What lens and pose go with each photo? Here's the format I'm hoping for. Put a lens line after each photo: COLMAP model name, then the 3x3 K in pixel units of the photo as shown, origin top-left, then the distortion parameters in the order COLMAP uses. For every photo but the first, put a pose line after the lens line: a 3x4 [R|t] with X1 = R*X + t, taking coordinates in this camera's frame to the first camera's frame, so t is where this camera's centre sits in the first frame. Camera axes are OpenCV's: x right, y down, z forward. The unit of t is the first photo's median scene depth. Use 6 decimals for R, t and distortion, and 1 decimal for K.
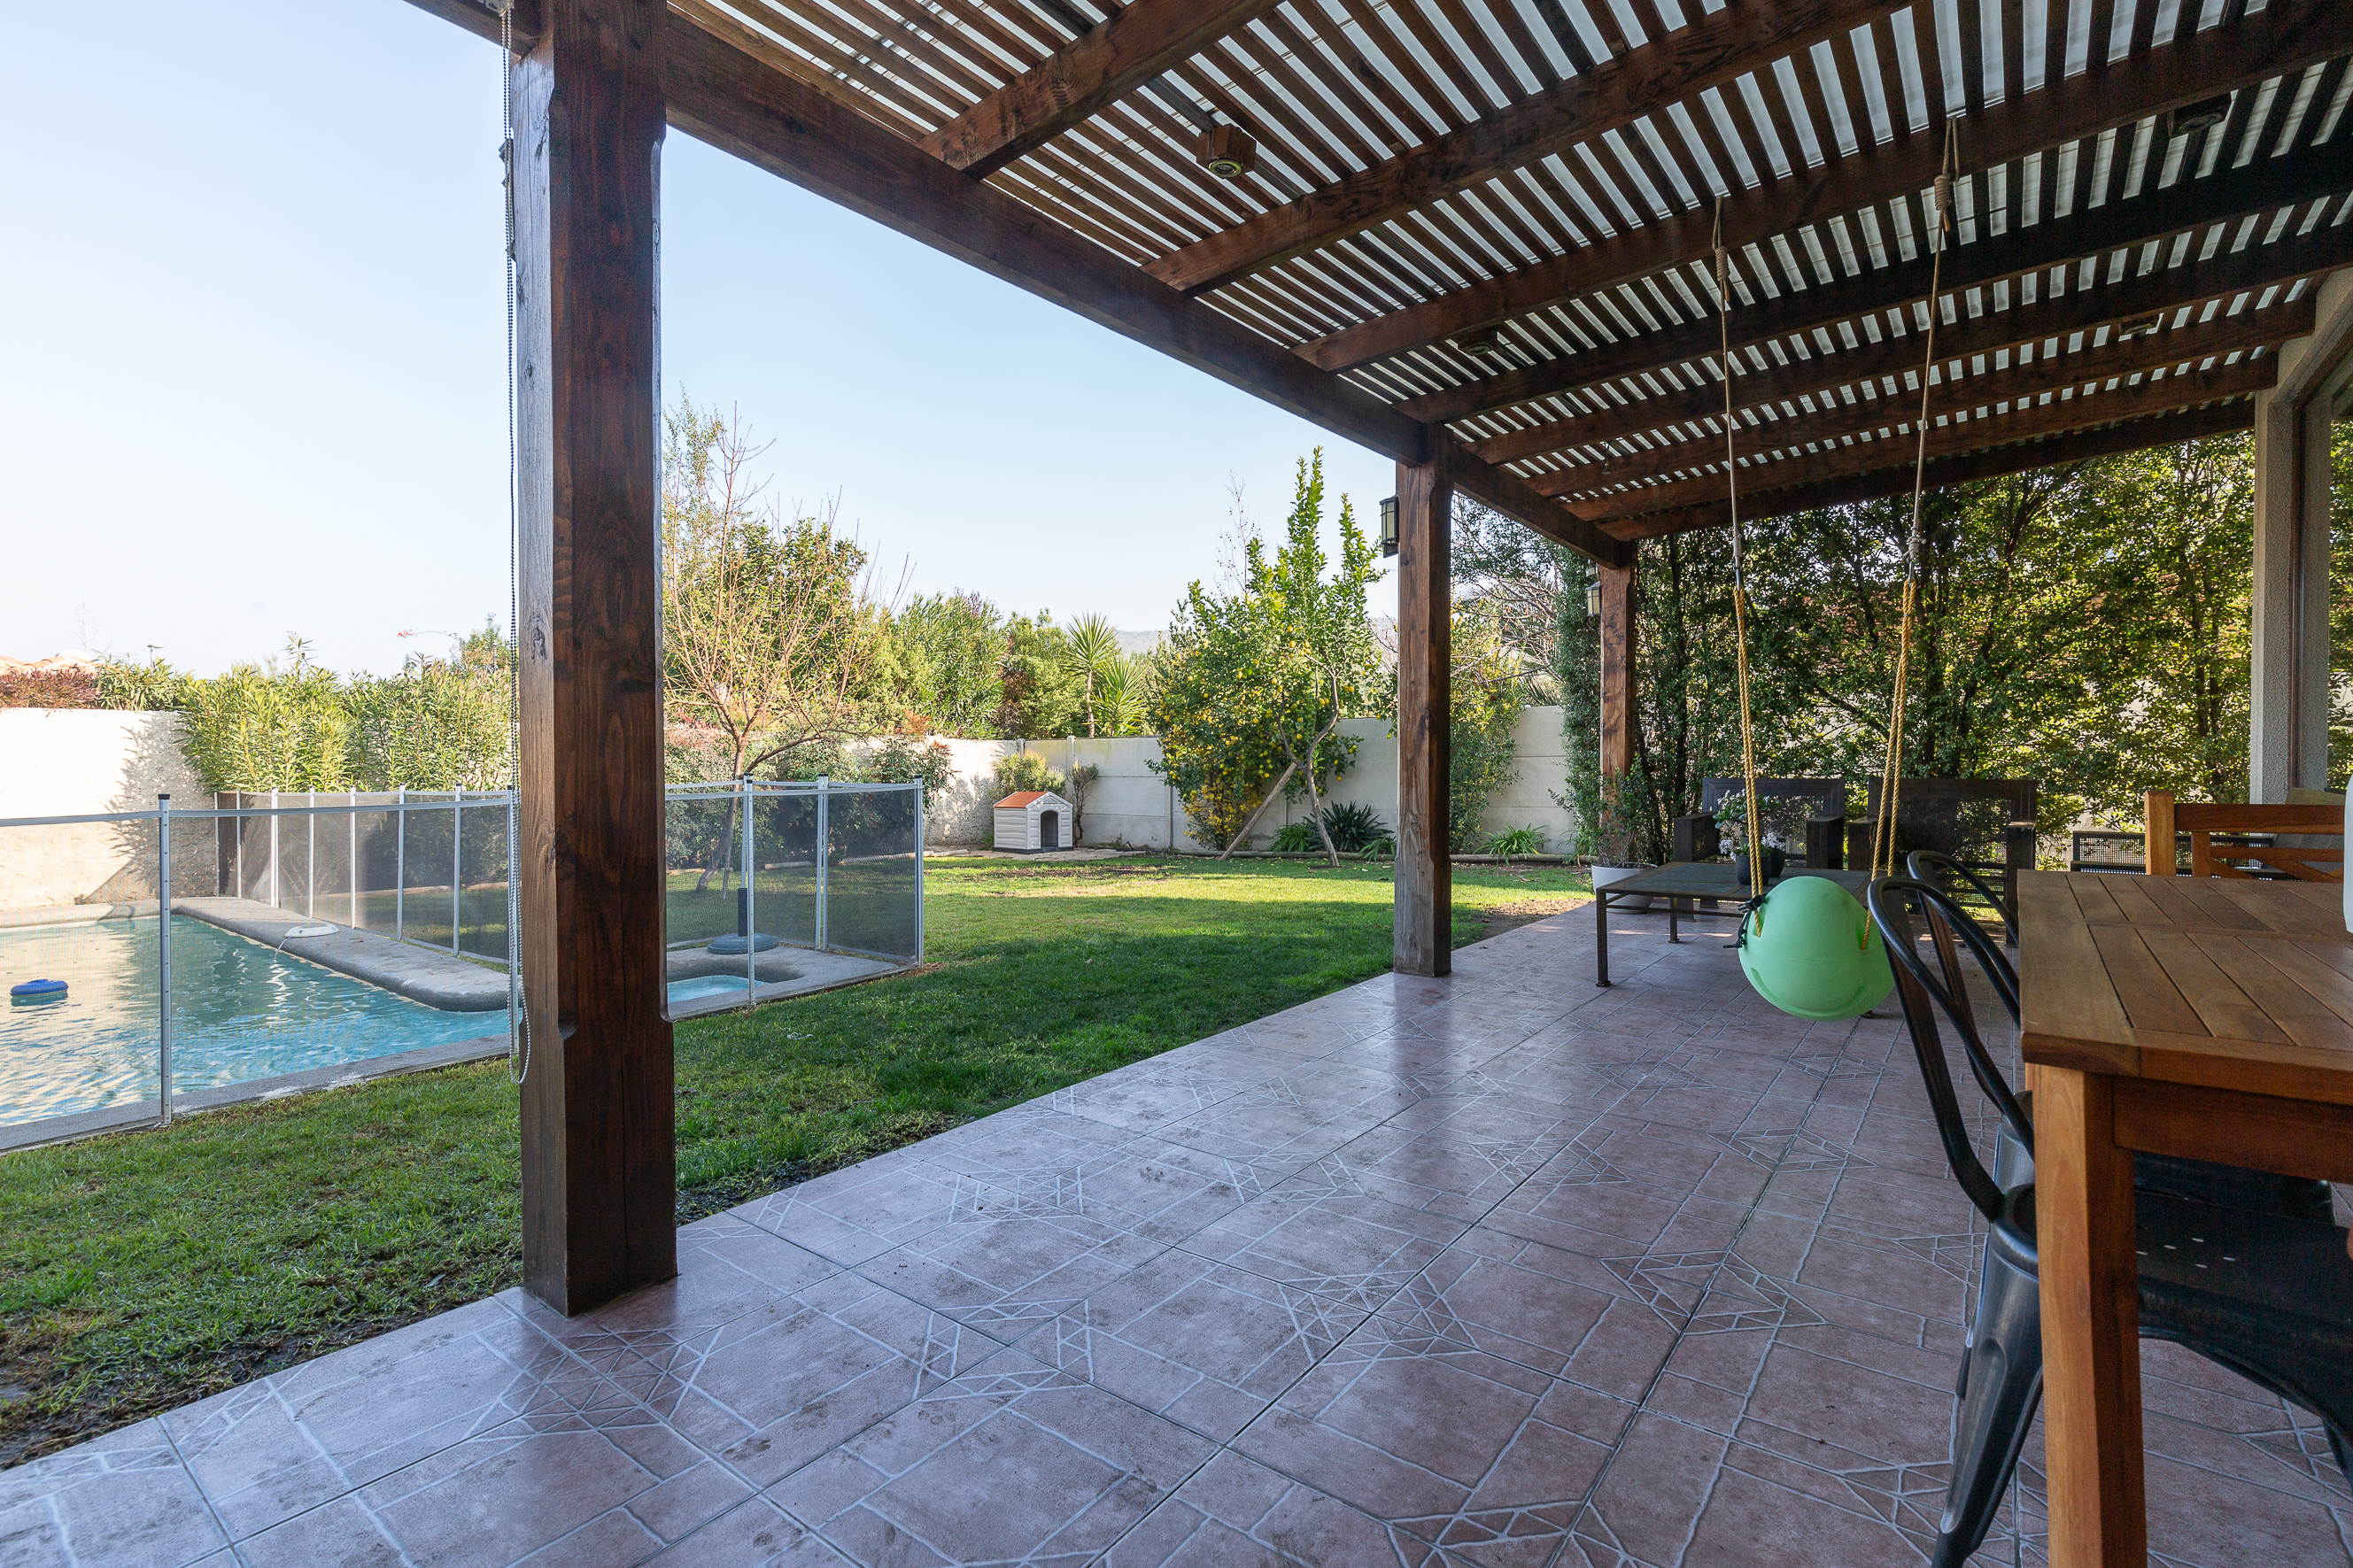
lens RADIAL K [[1068.4, 0, 1224.0], [0, 1068.4, 767.9], [0, 0, 1]] dist [0.007316, -0.000952]
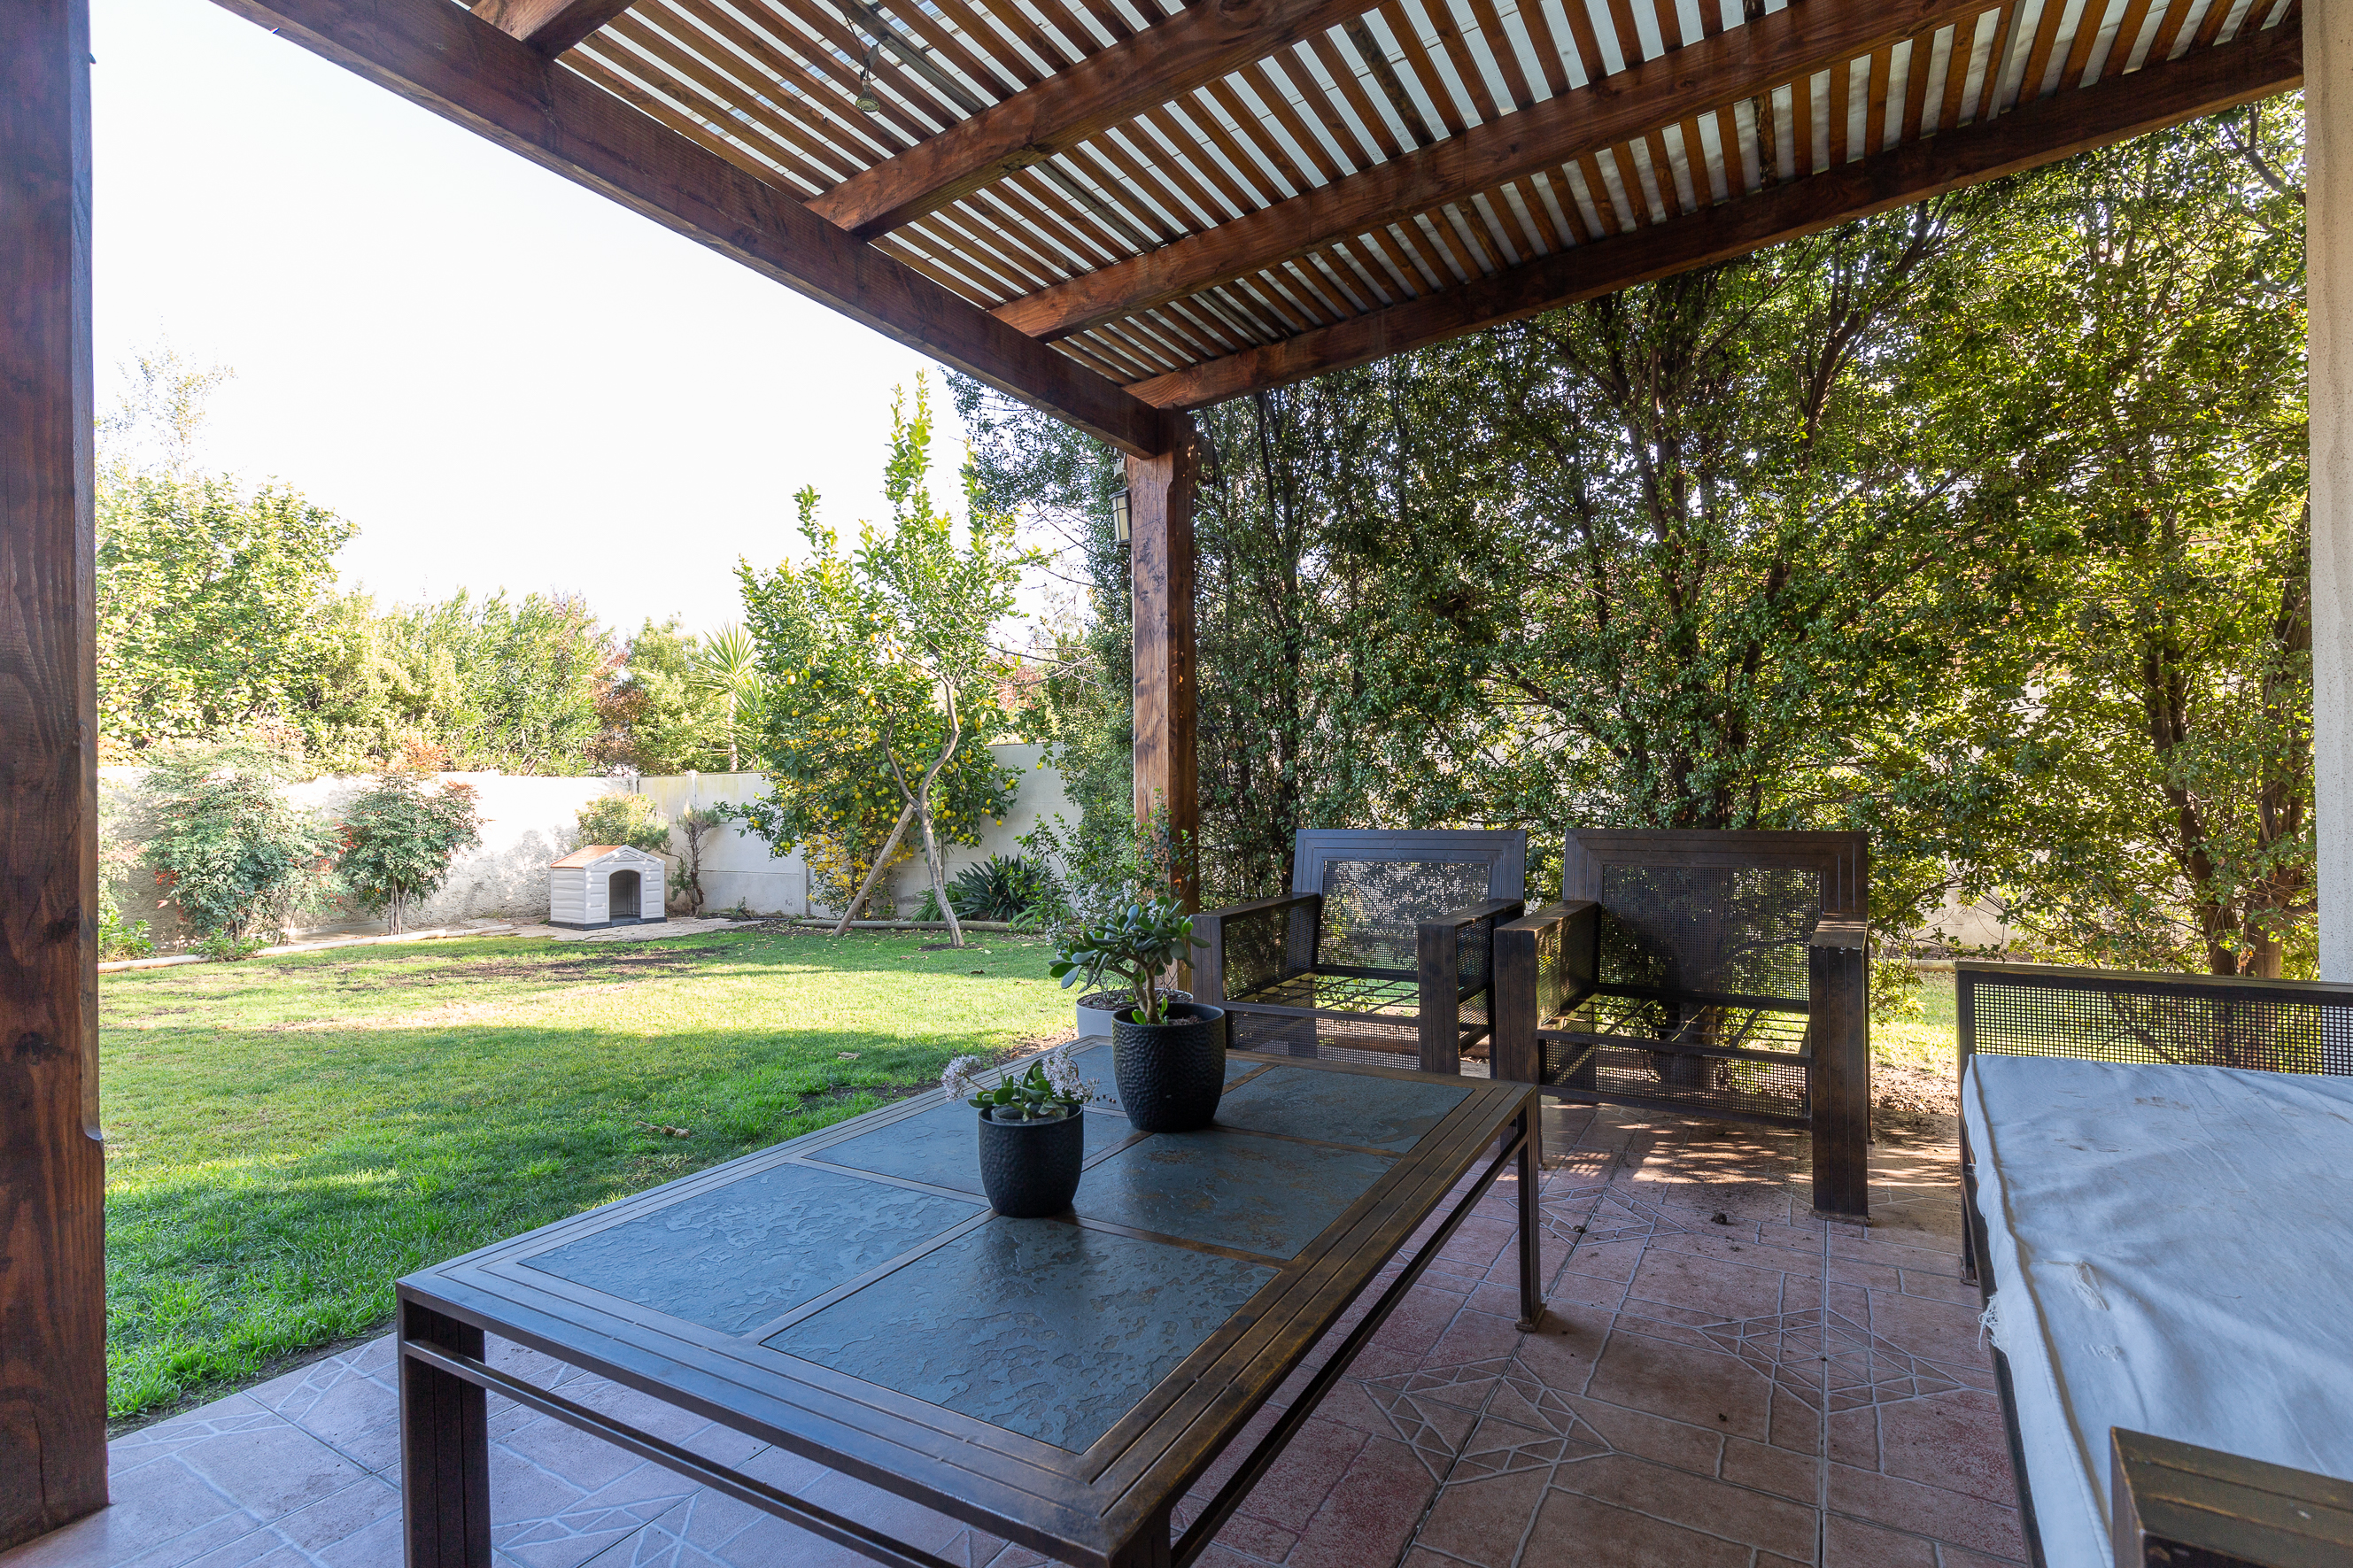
lens RADIAL K [[1068.4, 0, 1176.2], [0, 1068.4, 782.6], [0, 0, 1]] dist [0.007316, -0.000952]
pose [[0.993900, -0.012271, 0.109600, 0.146313], [0.014236, 0.999751, -0.017159, -0.003123], [-0.109362, 0.018614, 0.993828, 0.207361]]
